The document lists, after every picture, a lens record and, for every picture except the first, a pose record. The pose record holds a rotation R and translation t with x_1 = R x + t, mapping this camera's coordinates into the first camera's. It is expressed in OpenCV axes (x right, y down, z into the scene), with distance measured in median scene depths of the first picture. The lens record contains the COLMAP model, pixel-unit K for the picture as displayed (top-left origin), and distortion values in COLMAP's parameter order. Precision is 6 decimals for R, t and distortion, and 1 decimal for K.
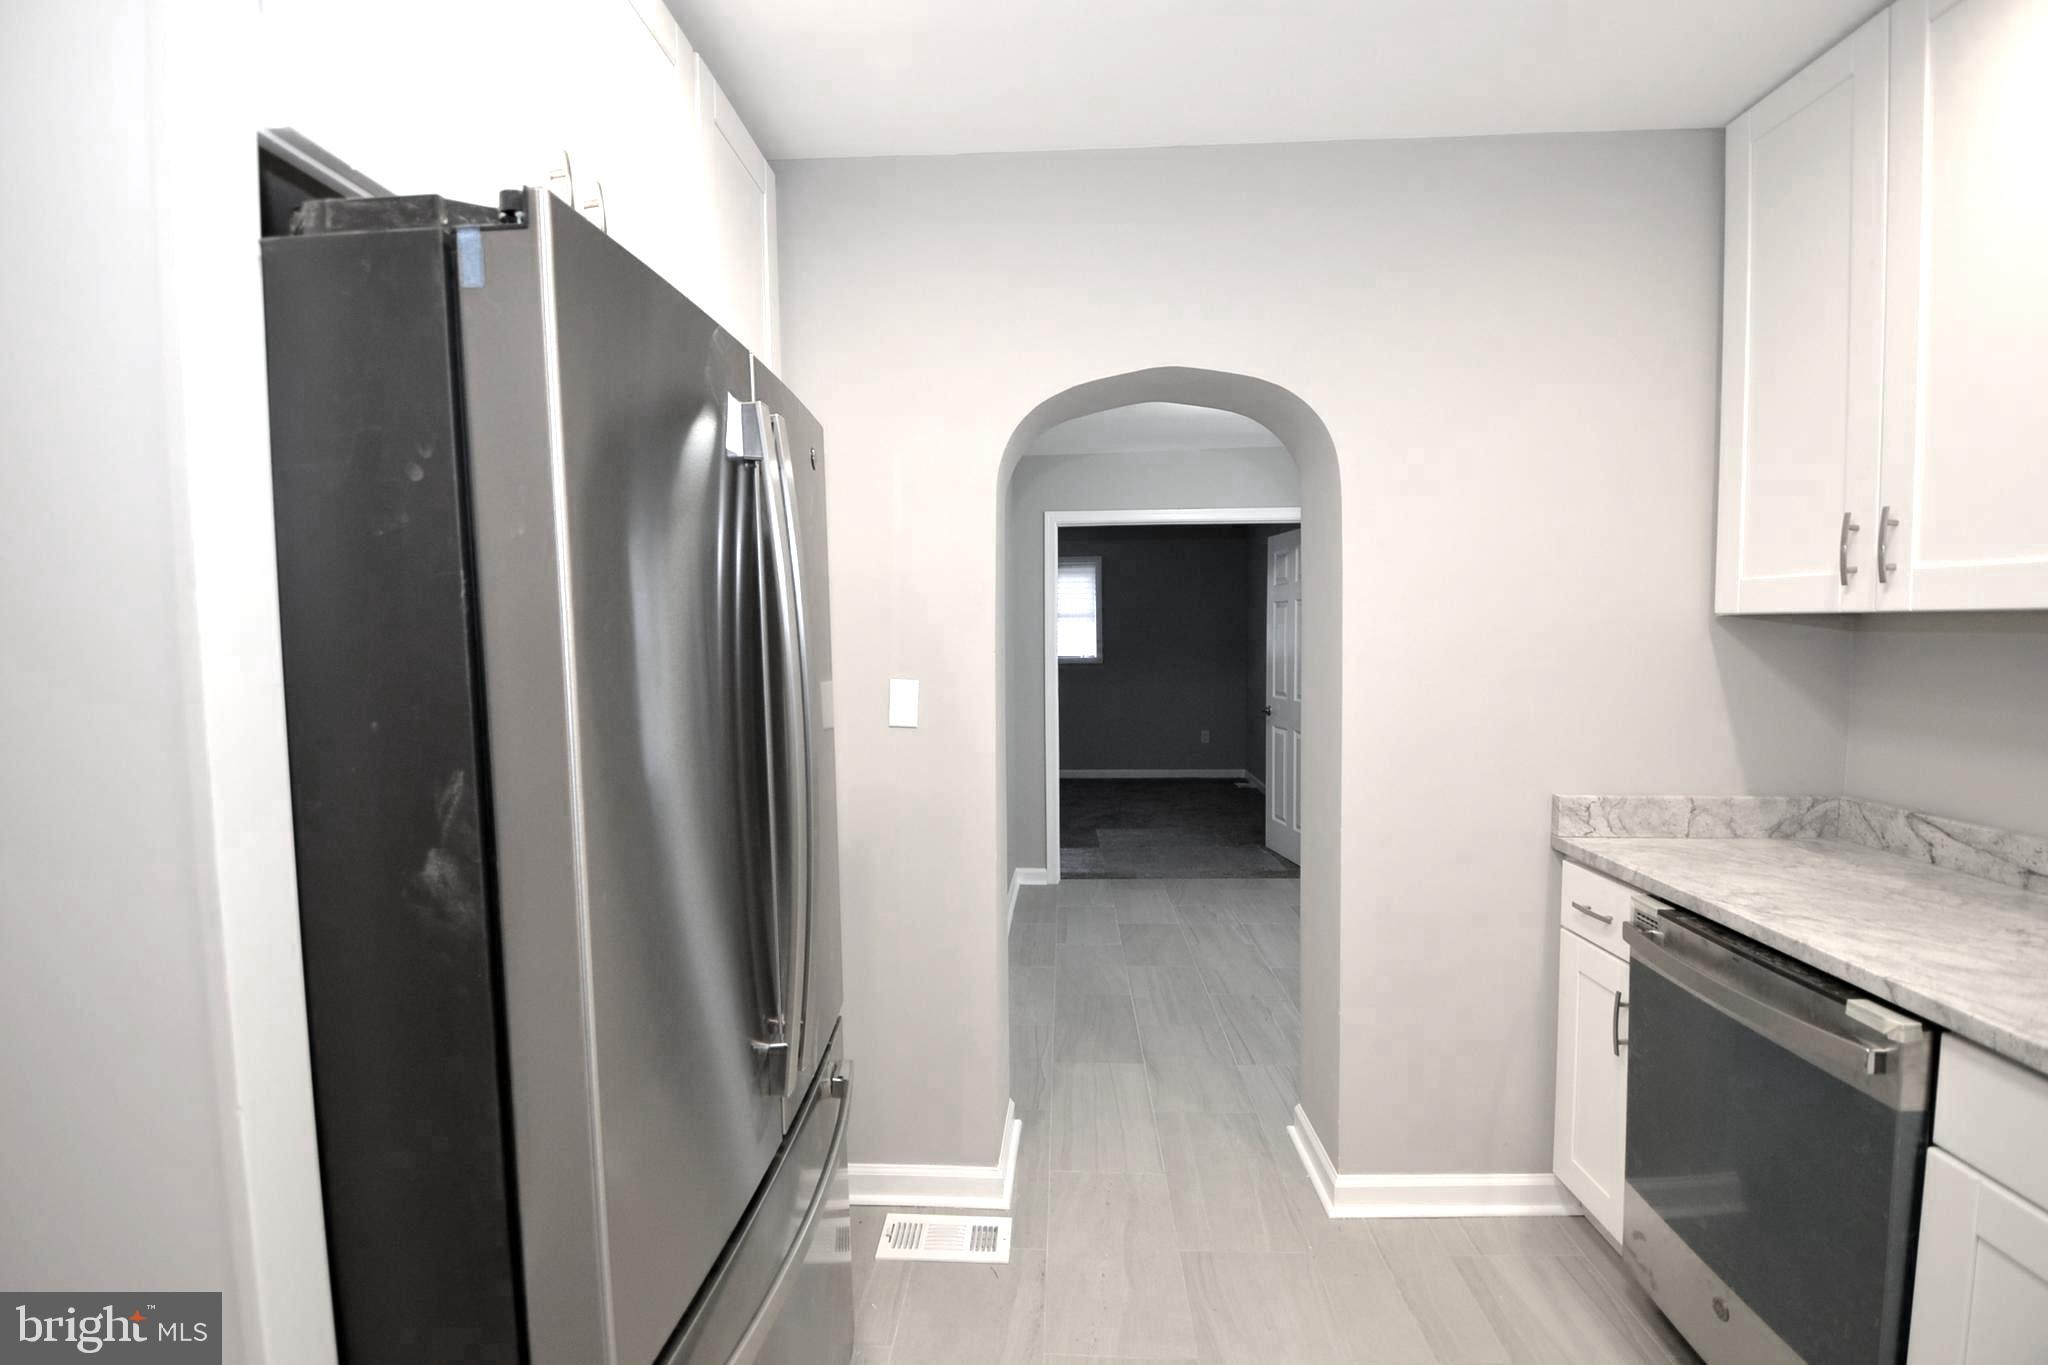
lens RADIAL K [[920.6, 0, 1022.9], [0, 920.6, 692.0], [0, 0, 1]] dist [-0.000064, -0.011324]
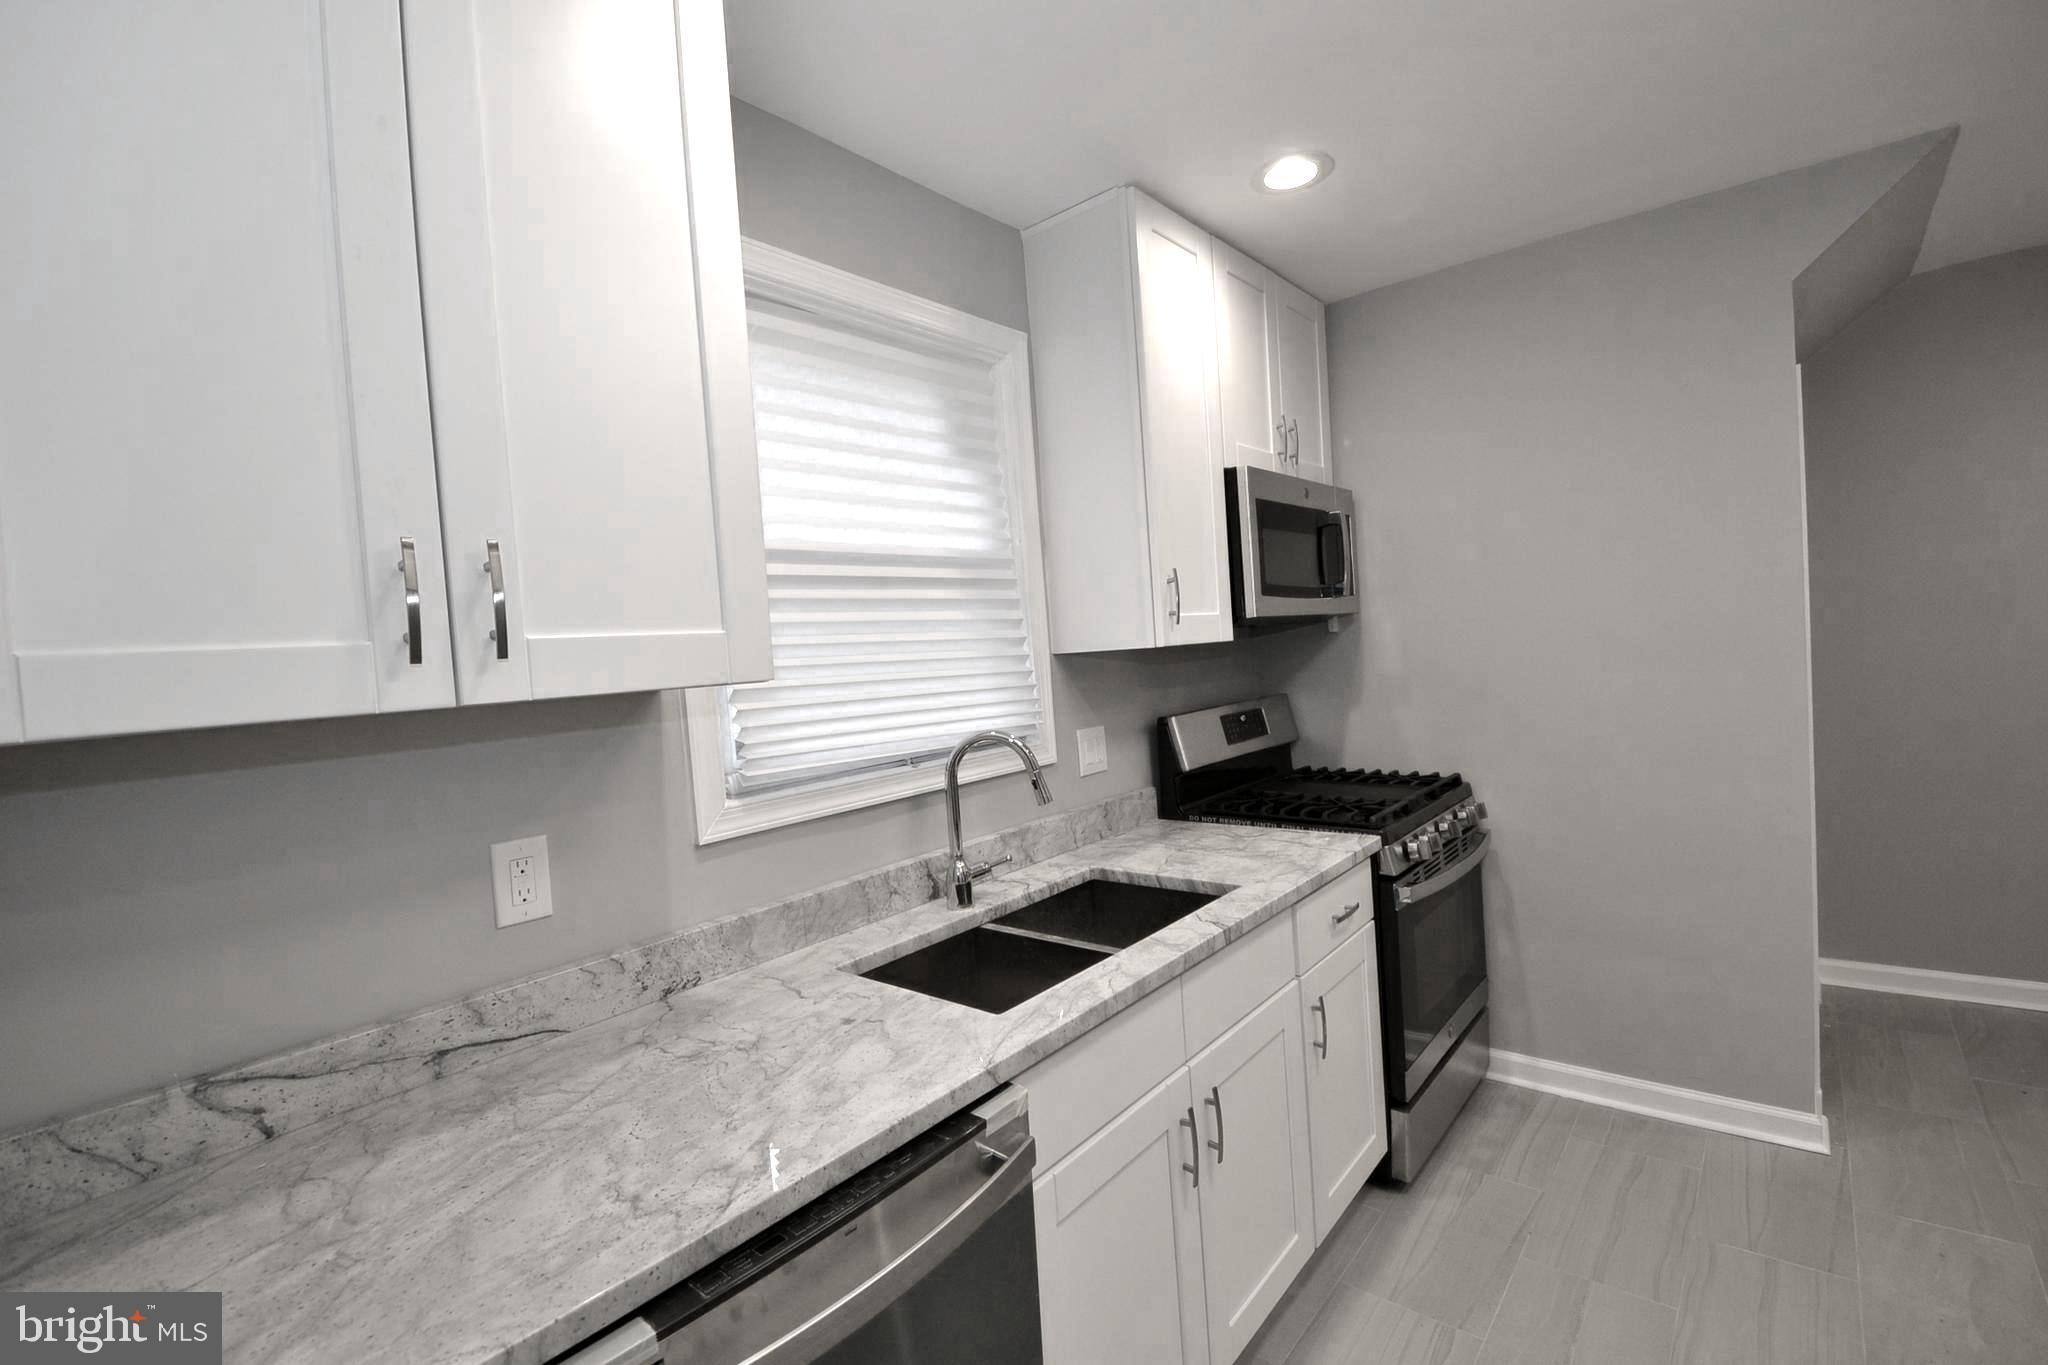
lens RADIAL K [[904.4, 0, 1011.1], [0, 904.4, 688.7], [0, 0, 1]] dist [0.017087, -0.024823]
pose [[-0.786302, 0.040199, 0.616533, 0.248835], [0.121697, 0.988409, 0.090762, -0.102887], [-0.605738, 0.146397, -0.782080, 1.169988]]
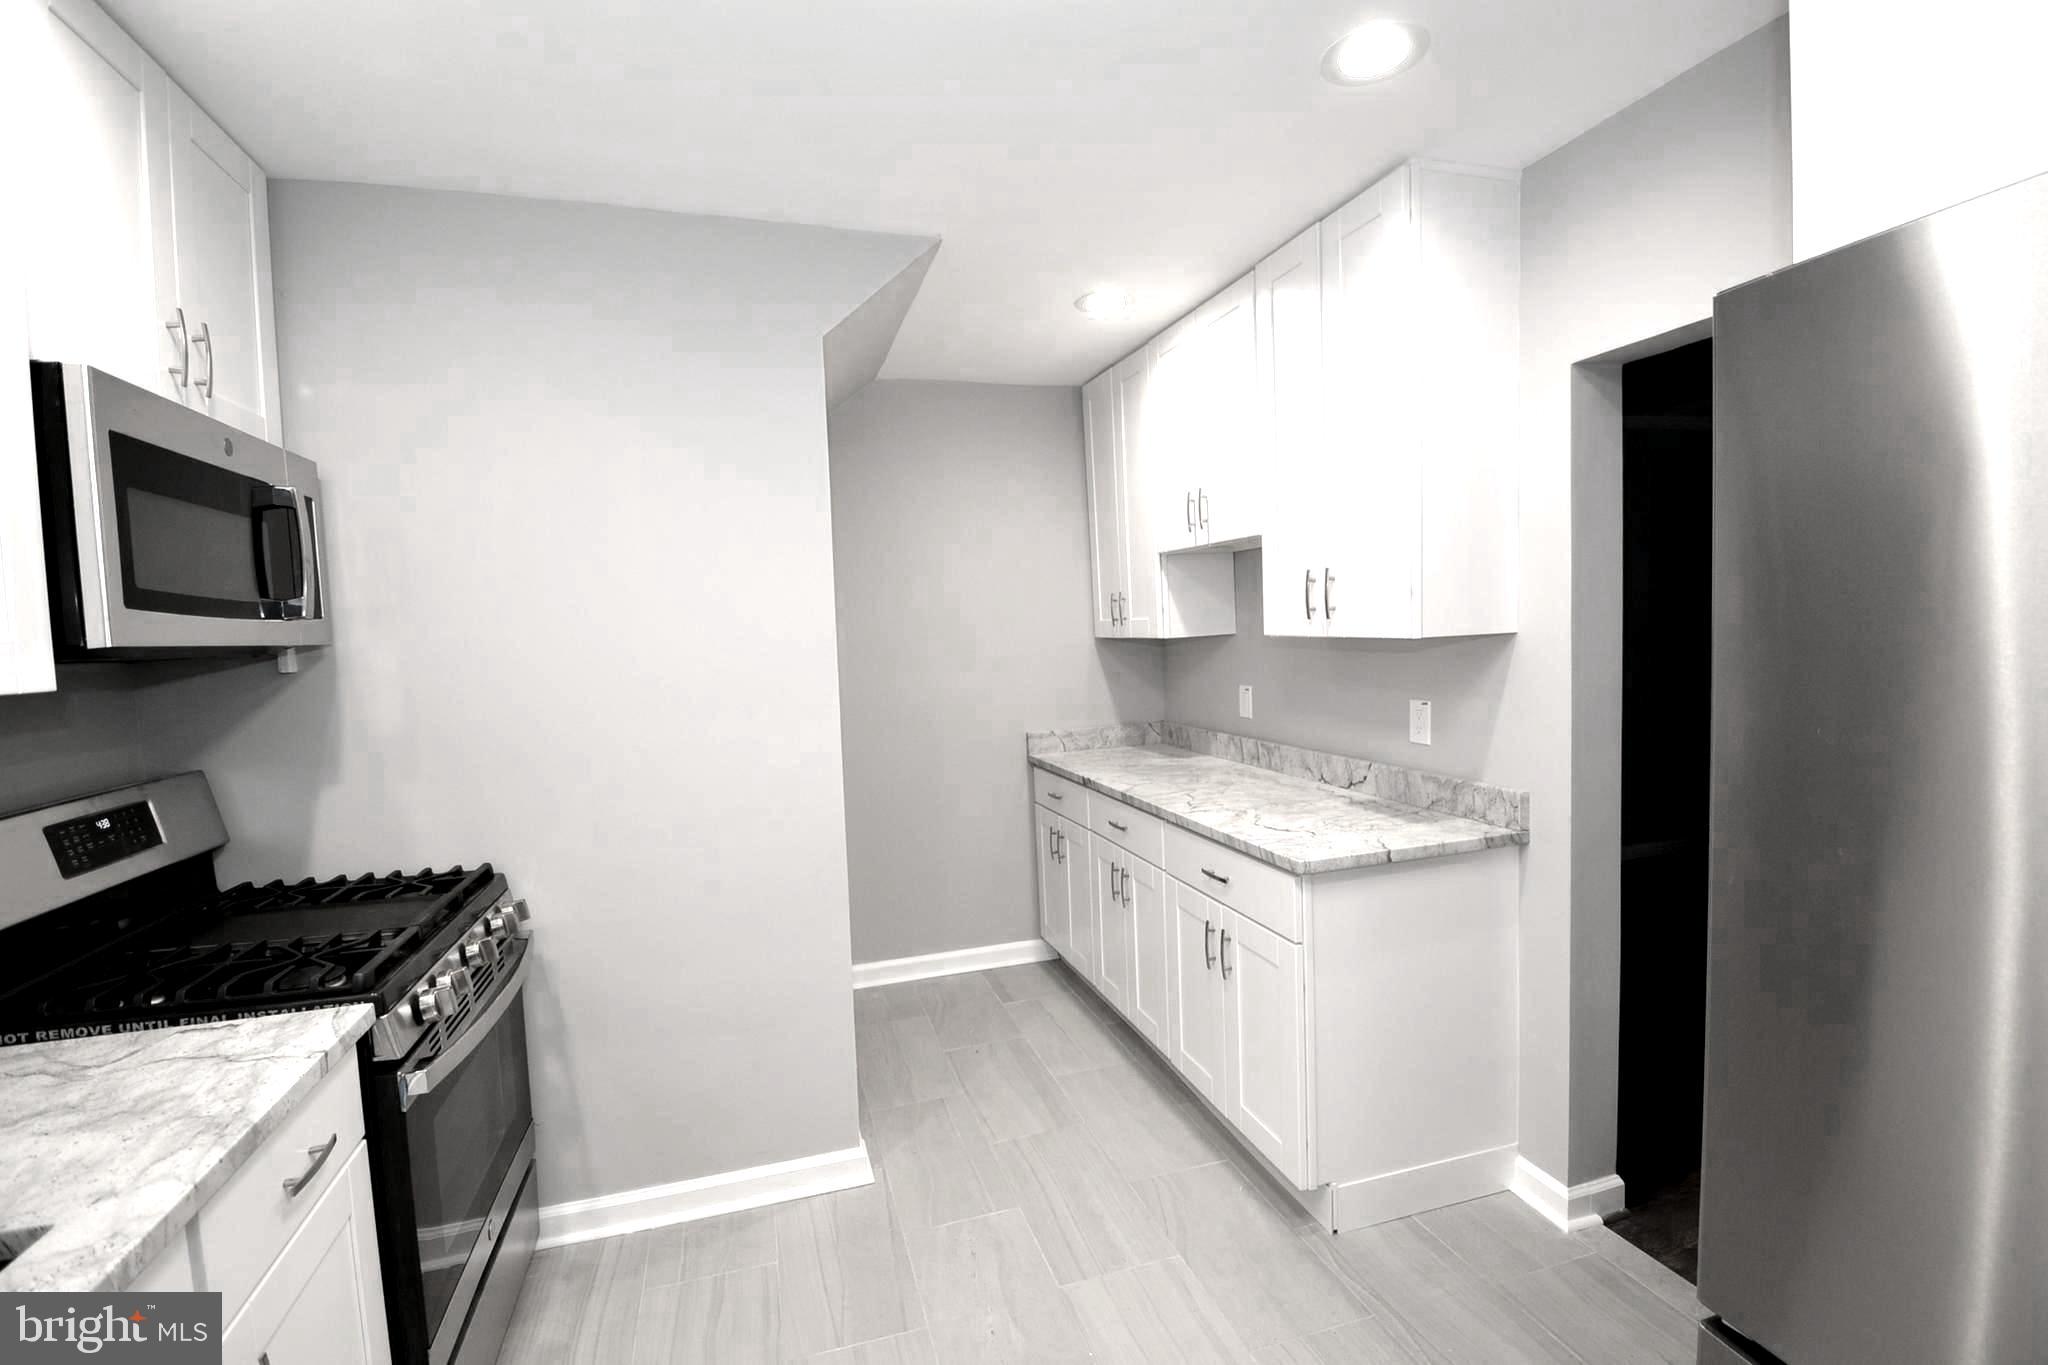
lens RADIAL K [[904.4, 0, 1011.1], [0, 904.4, 688.7], [0, 0, 1]] dist [0.017087, -0.024823]
pose [[-0.942564, 0.066854, -0.327267, 0.345706], [0.024375, 0.990920, 0.132222, -0.086225], [0.333135, 0.116651, -0.935635, 0.795489]]
